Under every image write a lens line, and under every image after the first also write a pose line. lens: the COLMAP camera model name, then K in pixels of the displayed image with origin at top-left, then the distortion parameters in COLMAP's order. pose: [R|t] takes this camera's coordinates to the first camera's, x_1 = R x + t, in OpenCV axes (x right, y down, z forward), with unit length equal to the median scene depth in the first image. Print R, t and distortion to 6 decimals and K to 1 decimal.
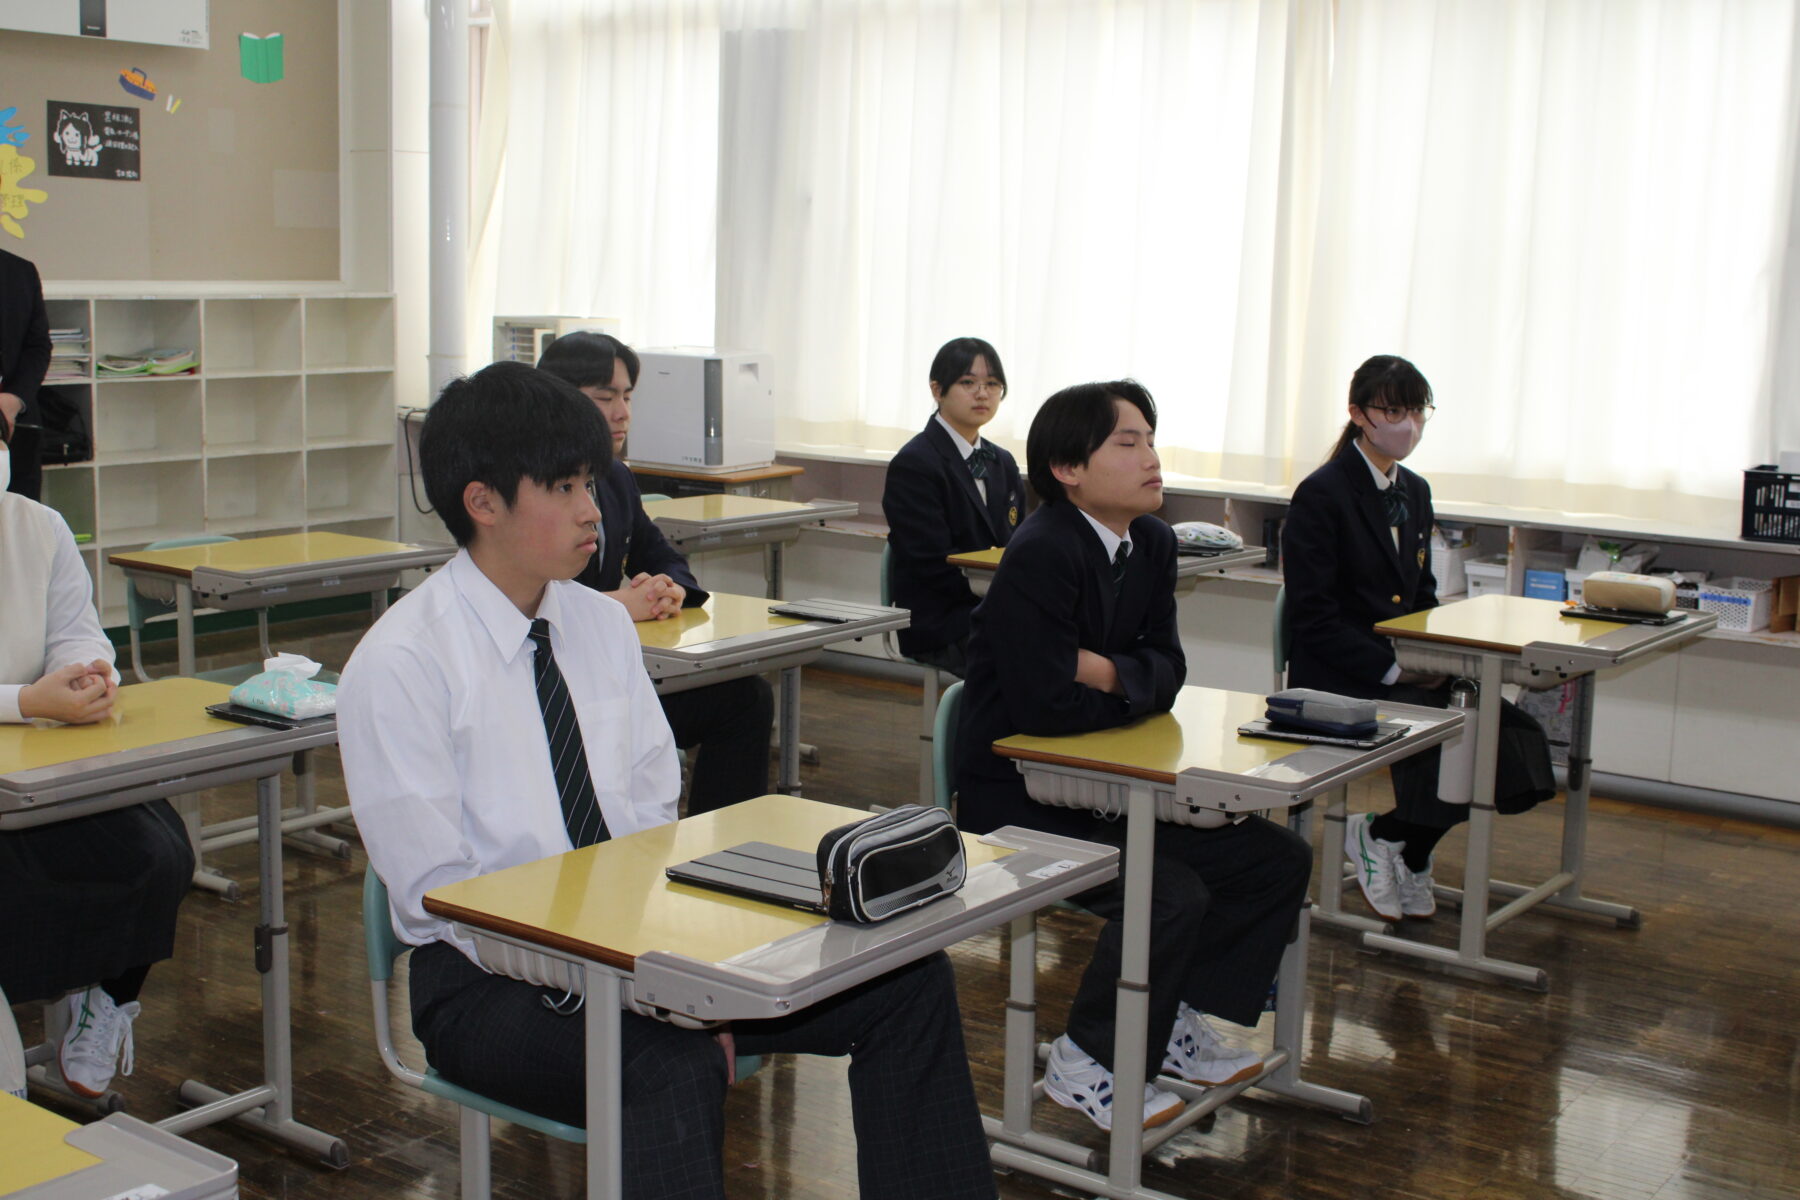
lens RADIAL K [[2230.5, 0, 900.0], [0, 2230.5, 600.0], [0, 0, 1]] dist [-0.036992, 0.067591]
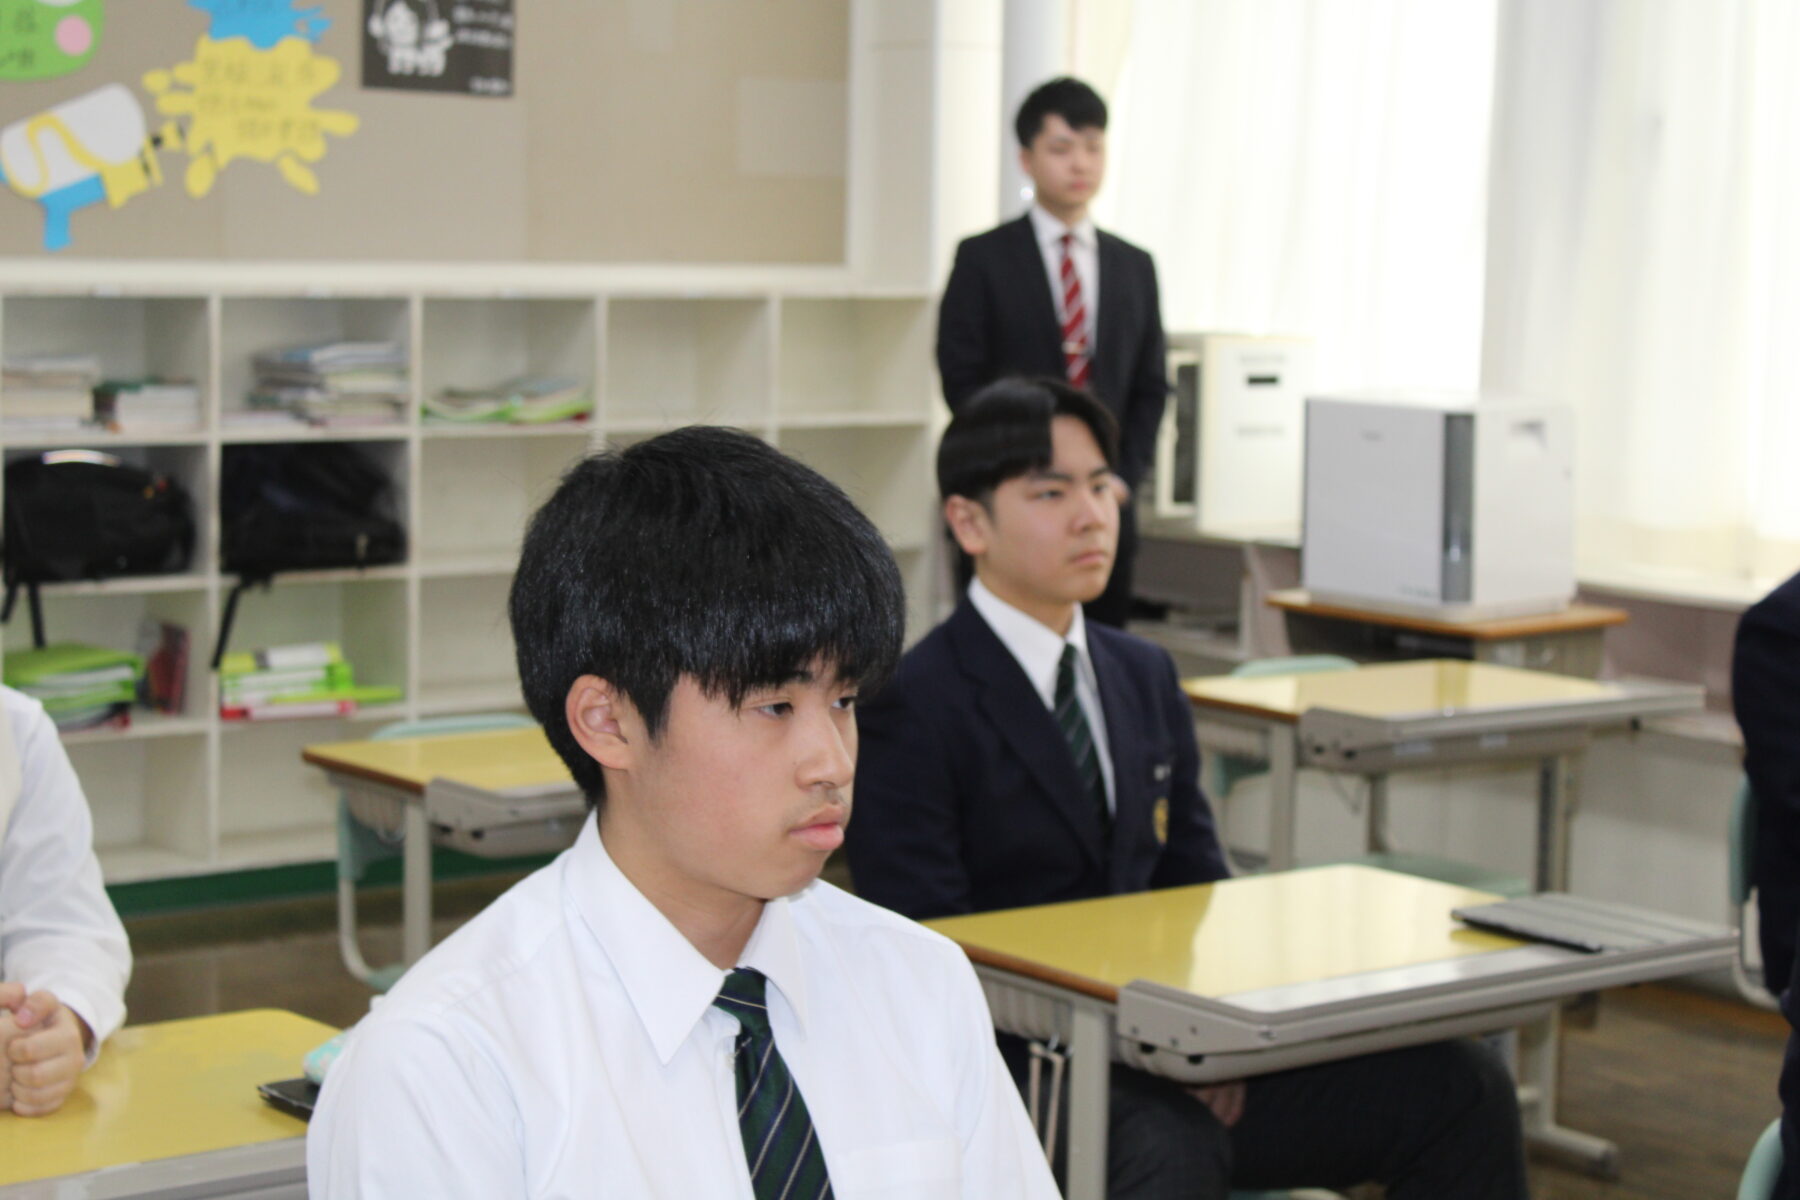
lens RADIAL K [[3645.7, 0, 900.0], [0, 3645.7, 600.0], [0, 0, 1]] dist [-0.032756, 0.525345]
pose [[0.960113, 0.028551, -0.278152, 0.033517], [-0.043347, 0.997945, -0.047187, -0.013834], [0.276234, 0.057362, 0.959377, 0.106621]]
